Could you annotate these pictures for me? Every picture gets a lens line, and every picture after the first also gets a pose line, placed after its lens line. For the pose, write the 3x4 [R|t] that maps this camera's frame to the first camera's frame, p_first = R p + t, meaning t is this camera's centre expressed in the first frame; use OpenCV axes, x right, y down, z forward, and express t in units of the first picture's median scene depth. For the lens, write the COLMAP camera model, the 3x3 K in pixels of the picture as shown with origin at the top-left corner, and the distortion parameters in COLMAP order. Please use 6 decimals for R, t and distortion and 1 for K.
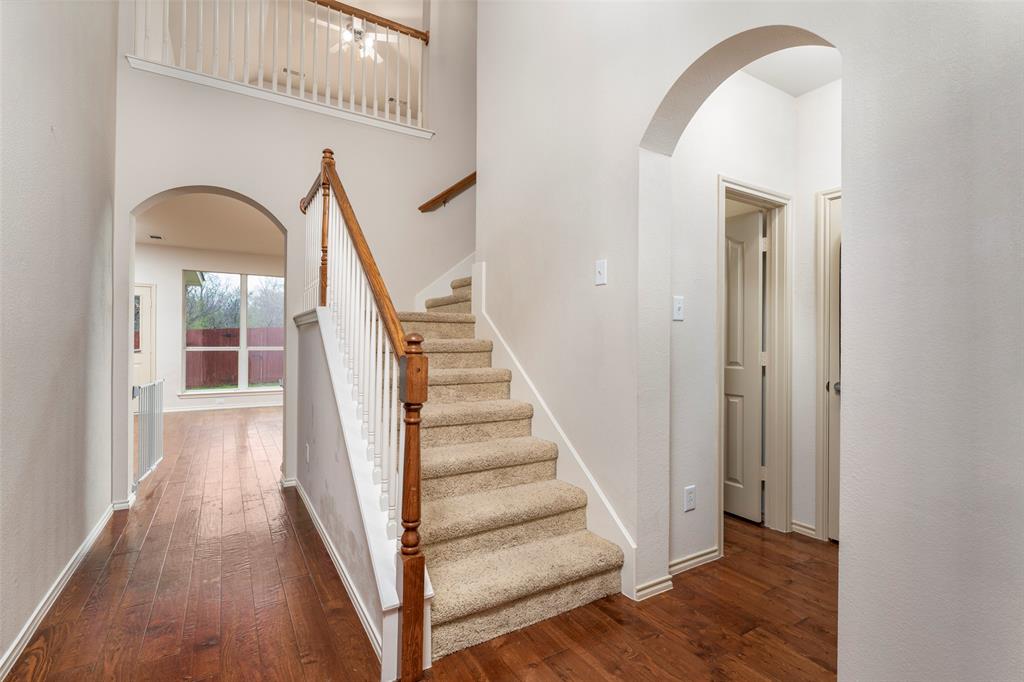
lens RADIAL K [[473.7, 0, 512.0], [0, 473.7, 341.0], [0, 0, 1]] dist [0.001941, 0.000267]
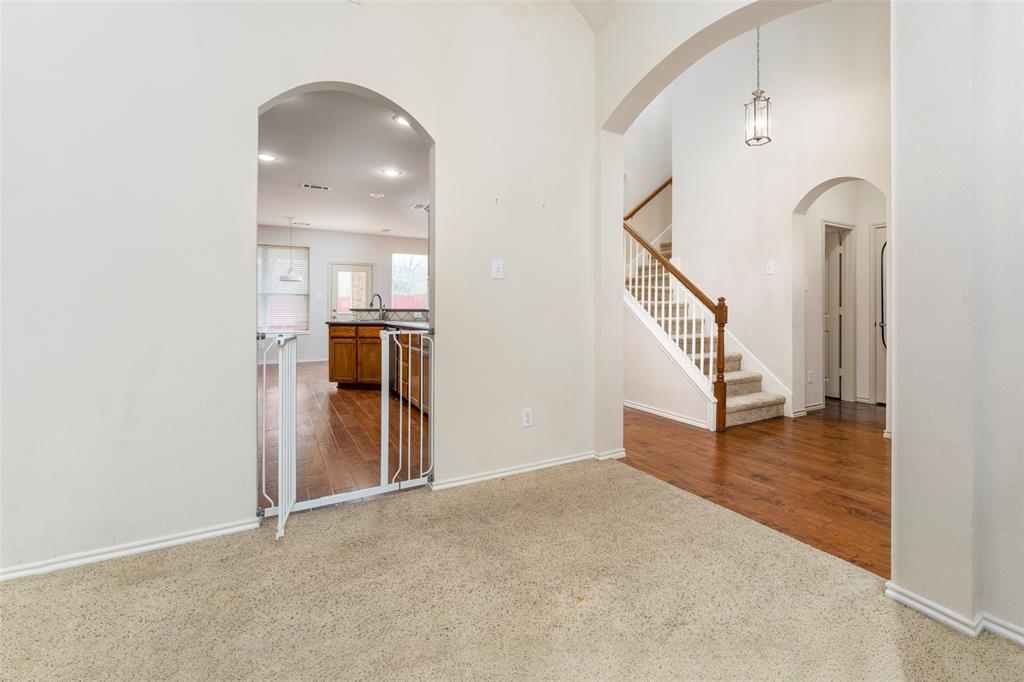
lens RADIAL K [[462.6, 0, 552.5], [0, 462.6, 310.3], [0, 0, 1]] dist [0.000526, 0.000019]
pose [[0.999982, -0.002721, 0.005350, -0.741598], [0.002723, 0.999996, -0.000248, 0.037510], [-0.005350, 0.000263, 0.999986, -0.989055]]
